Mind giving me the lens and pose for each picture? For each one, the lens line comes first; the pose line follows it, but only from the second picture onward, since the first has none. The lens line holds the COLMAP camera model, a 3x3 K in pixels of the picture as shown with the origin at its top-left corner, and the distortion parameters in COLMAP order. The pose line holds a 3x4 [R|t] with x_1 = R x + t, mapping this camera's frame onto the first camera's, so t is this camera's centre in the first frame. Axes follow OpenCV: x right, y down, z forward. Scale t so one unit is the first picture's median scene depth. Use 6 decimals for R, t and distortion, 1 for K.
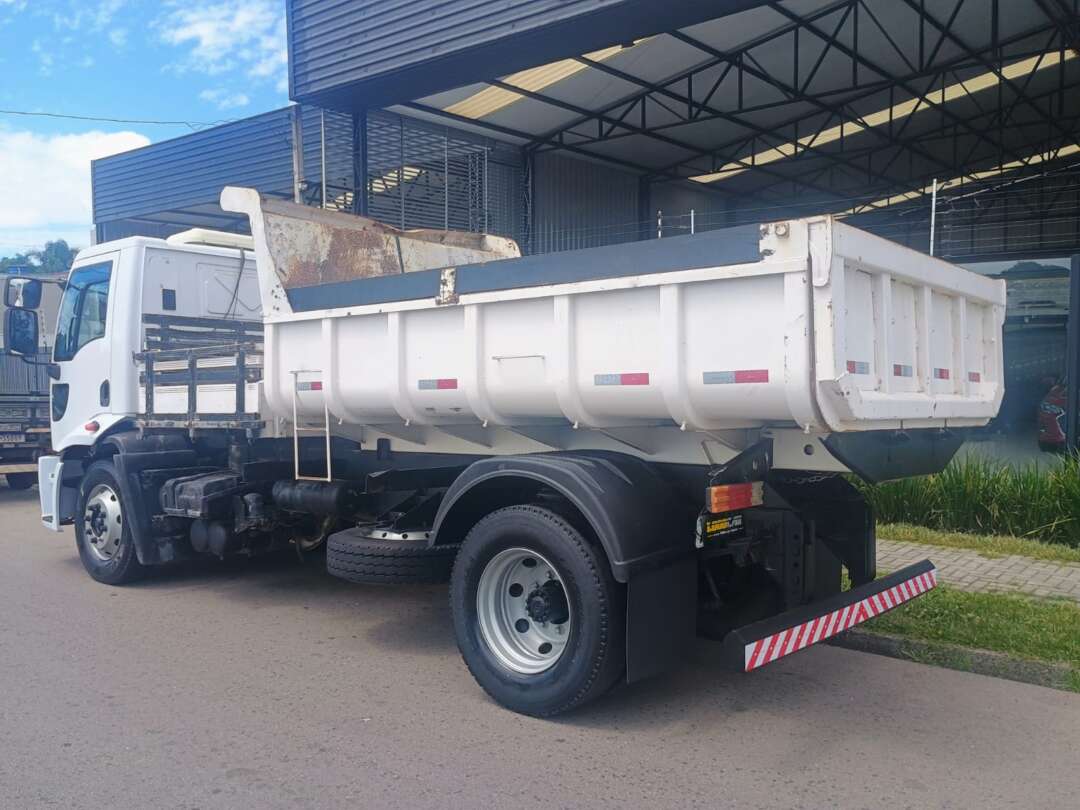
lens RADIAL K [[955.5, 0, 545.5], [0, 955.5, 405.4], [0, 0, 1]] dist [0.056892, -0.071262]
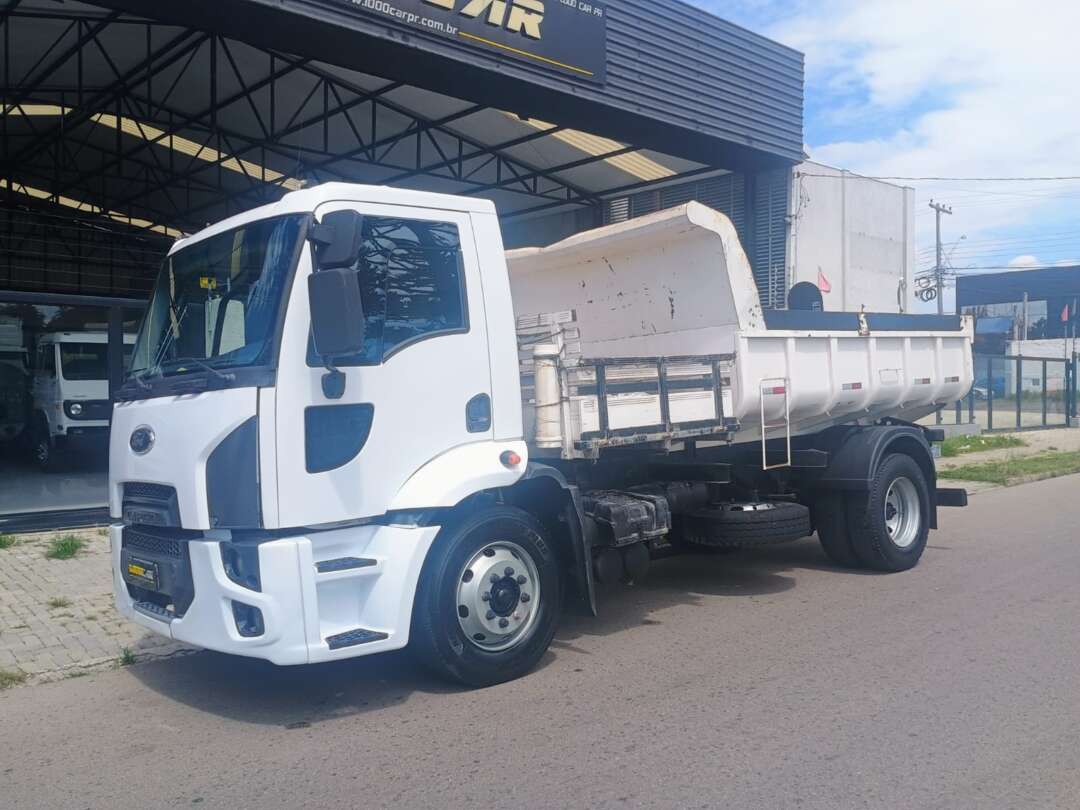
lens RADIAL K [[955.5, 0, 546.6], [0, 955.5, 398.1], [0, 0, 1]] dist [0.056892, -0.071262]
pose [[0.122523, -0.003099, 0.992461, -1.351662], [0.059792, 0.998202, -0.004265, -0.020590], [-0.990663, 0.059864, 0.122488, 1.026627]]
